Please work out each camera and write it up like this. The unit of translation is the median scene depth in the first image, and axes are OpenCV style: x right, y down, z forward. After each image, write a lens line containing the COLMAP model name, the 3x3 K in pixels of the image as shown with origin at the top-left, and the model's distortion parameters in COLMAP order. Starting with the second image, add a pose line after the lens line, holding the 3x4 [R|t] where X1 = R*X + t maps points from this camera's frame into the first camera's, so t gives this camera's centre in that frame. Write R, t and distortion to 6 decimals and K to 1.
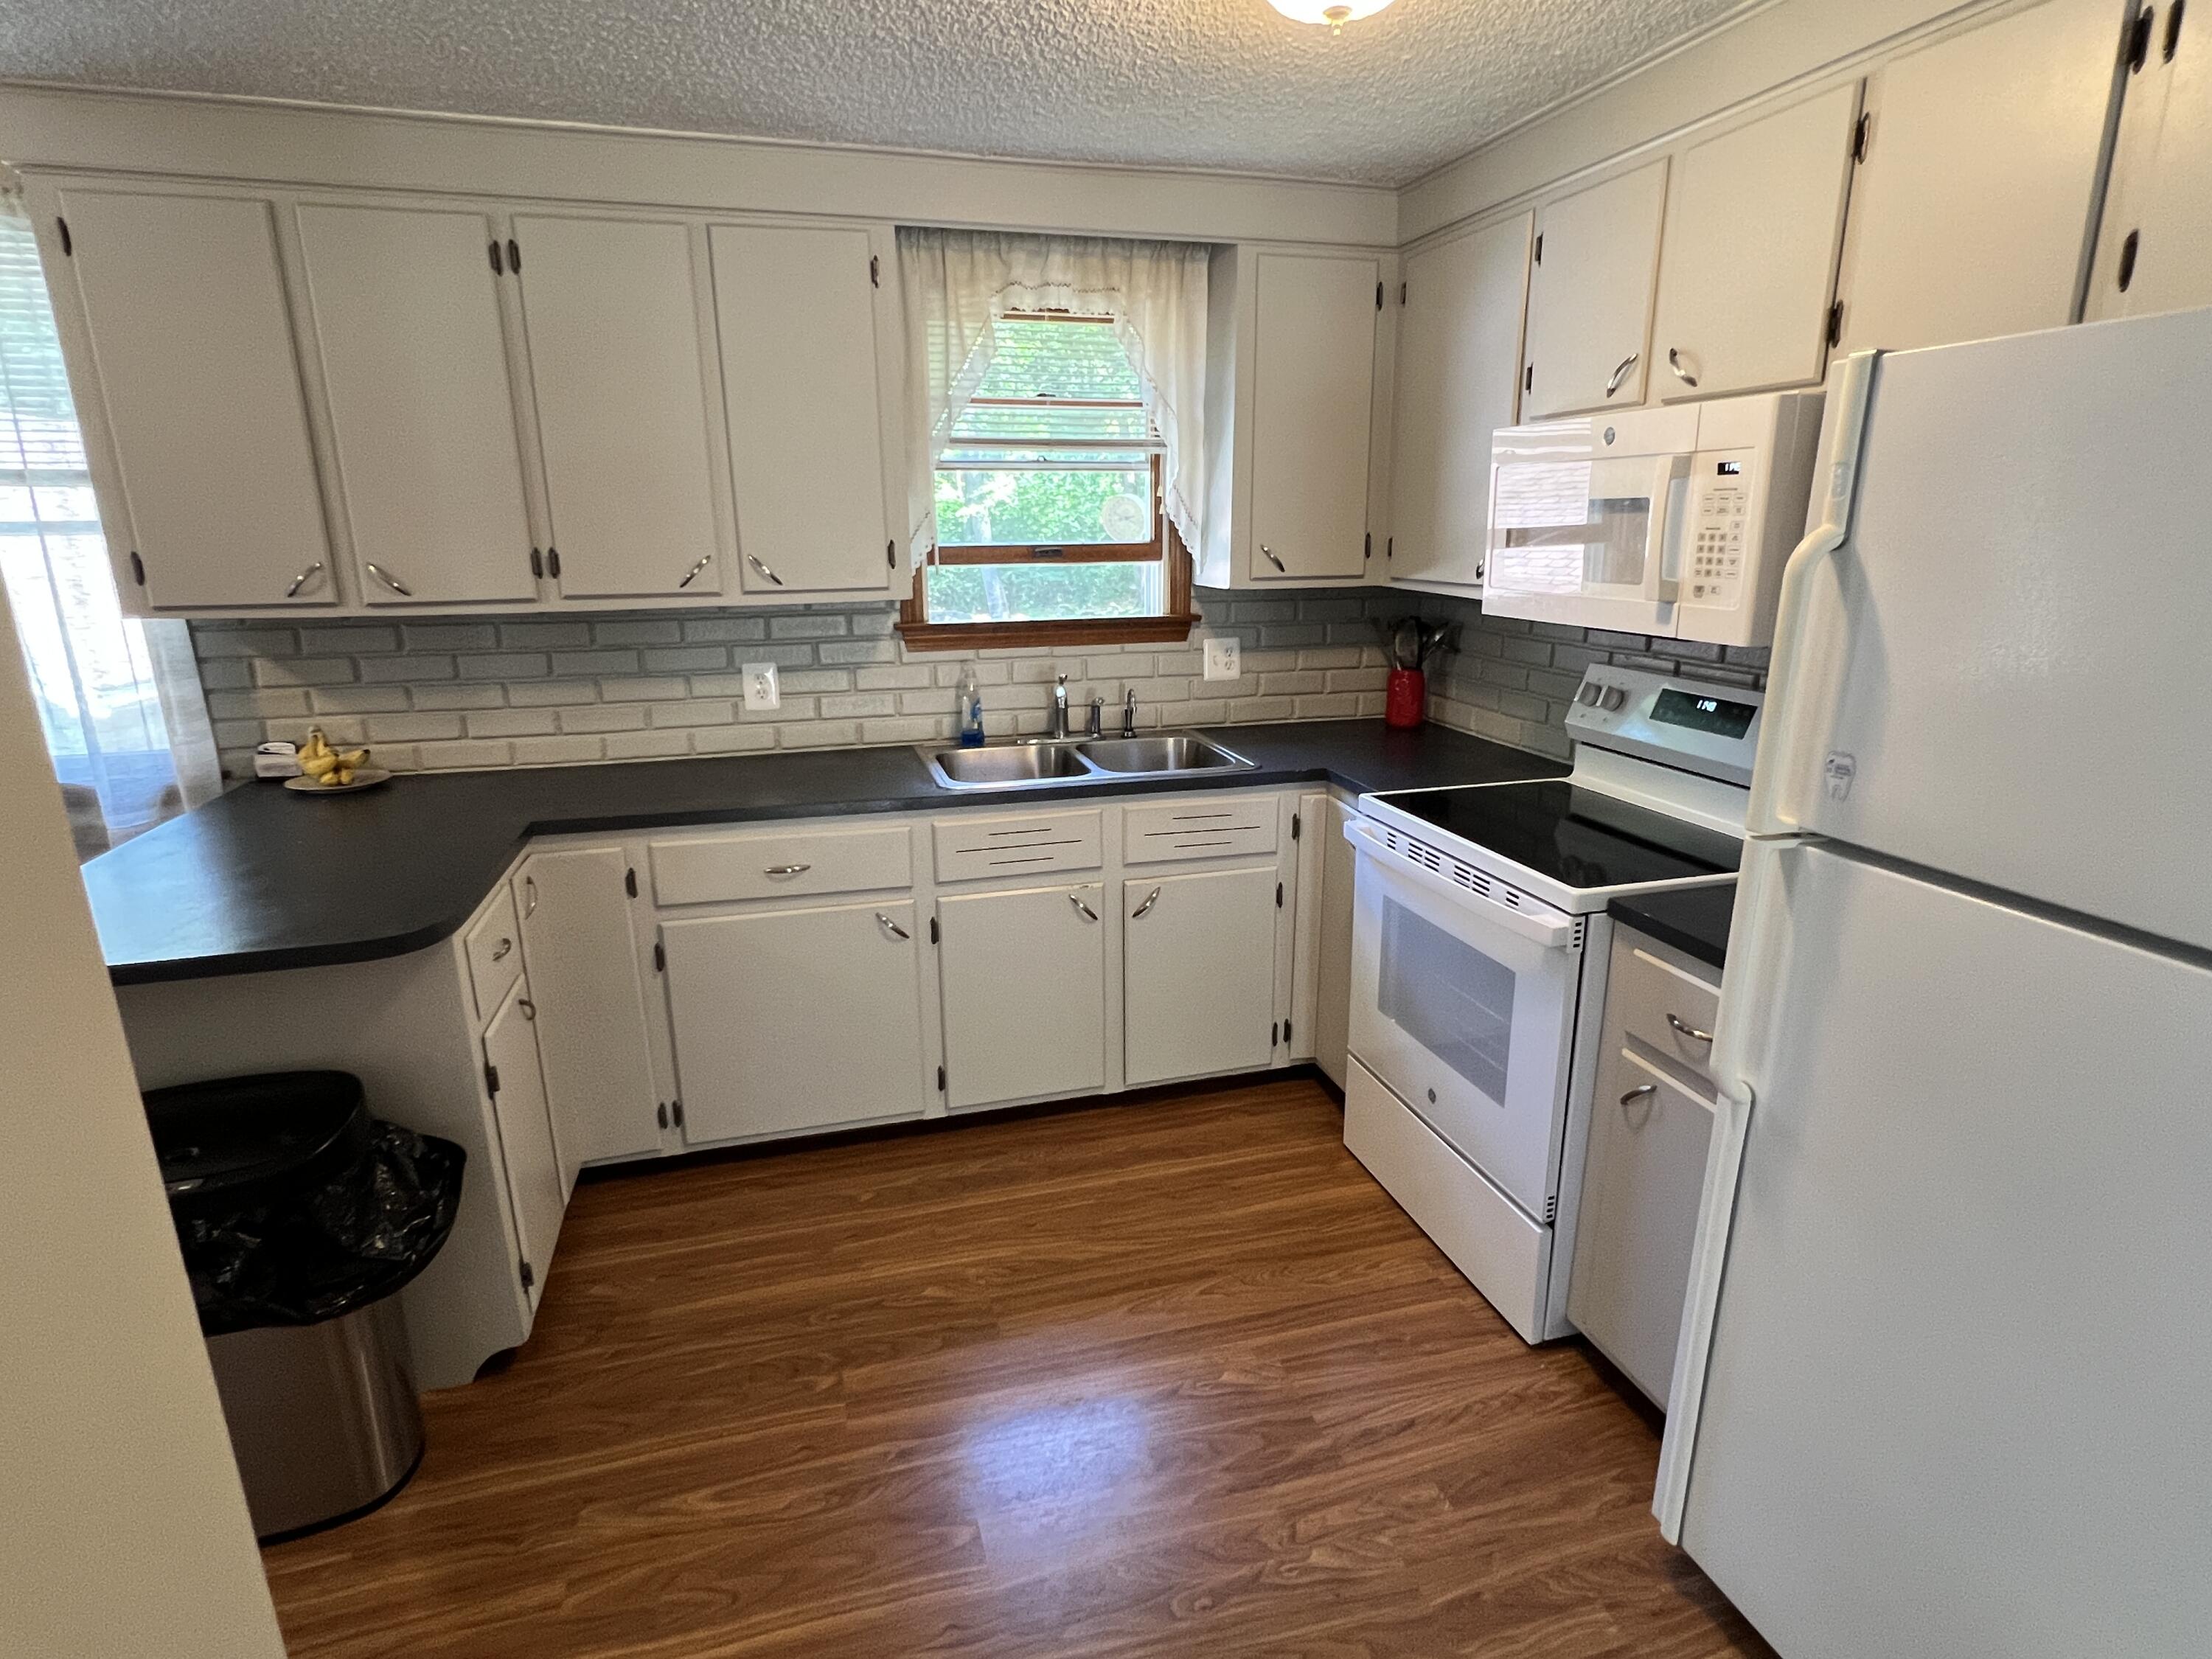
lens RADIAL K [[1131.1, 0, 1106.0], [0, 1131.1, 829.5], [0, 0, 1]] dist [-0.001233, -0.000256]
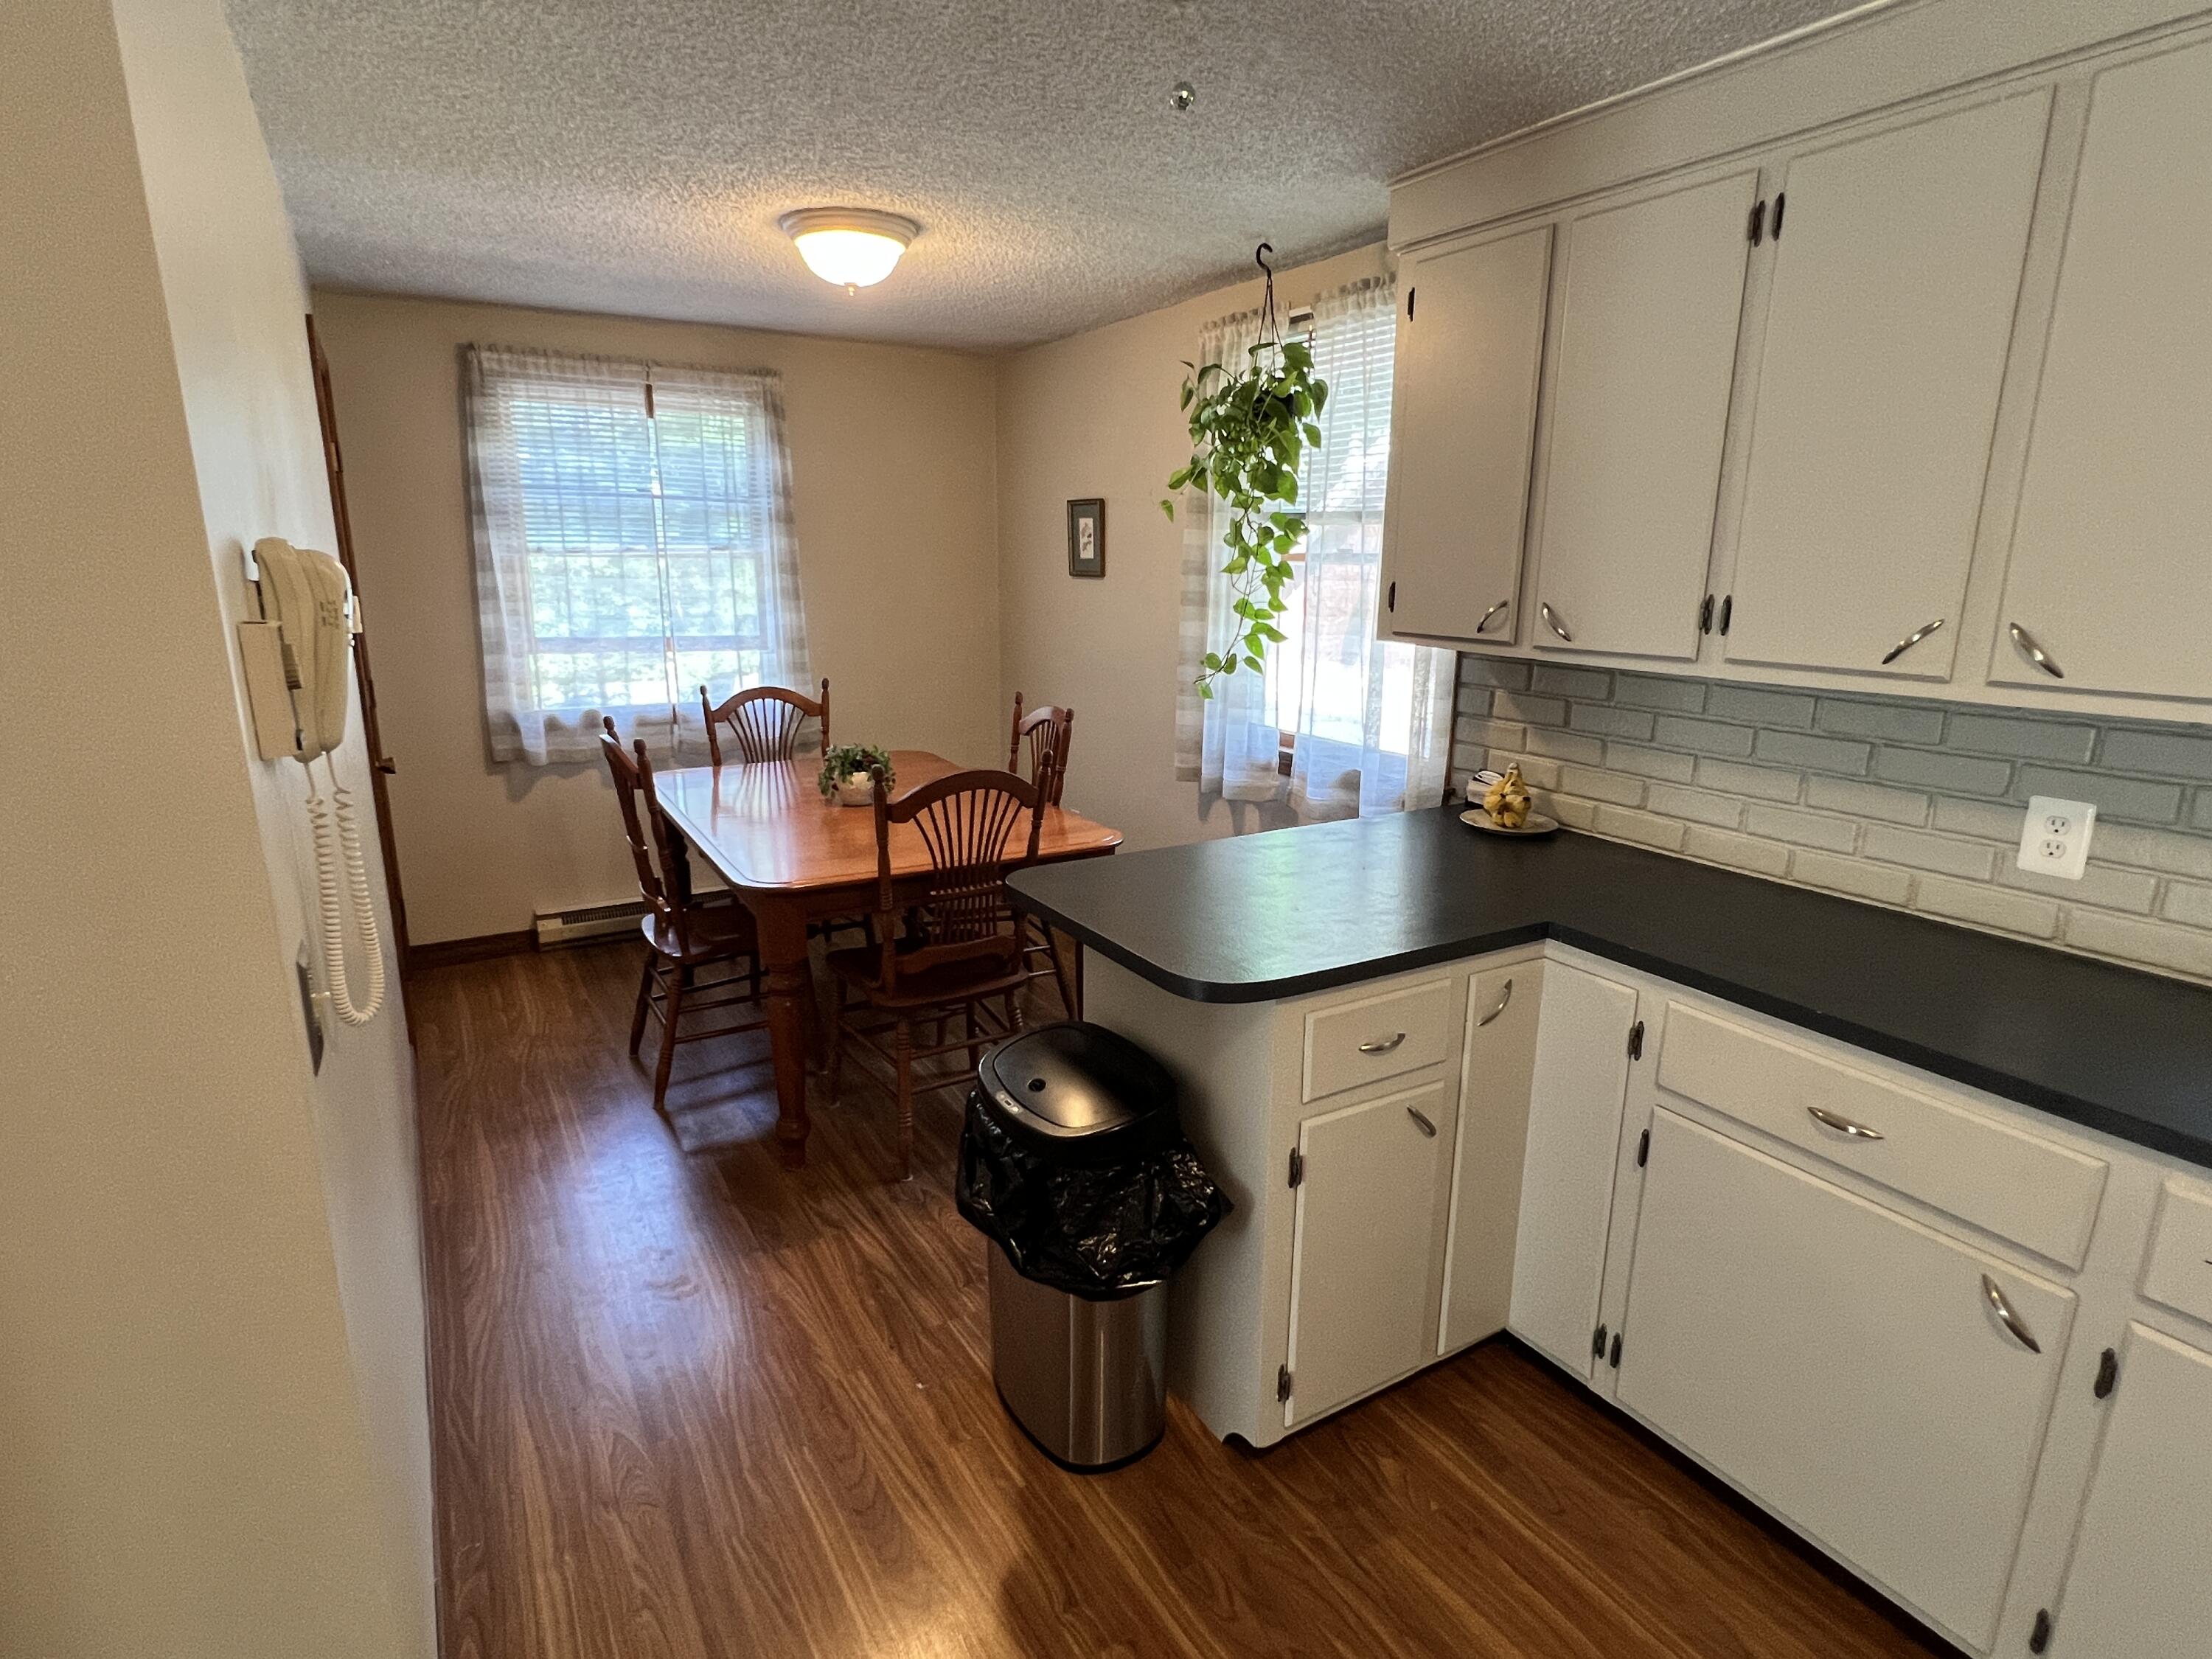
lens RADIAL K [[1131.1, 0, 1106.0], [0, 1131.1, 829.5], [0, 0, 1]] dist [-0.001233, -0.000256]
pose [[0.262488, 0.238039, -0.935114, 0.146236], [-0.266309, 0.949327, 0.166904, -0.109062], [0.927459, 0.205219, 0.312579, 0.381481]]
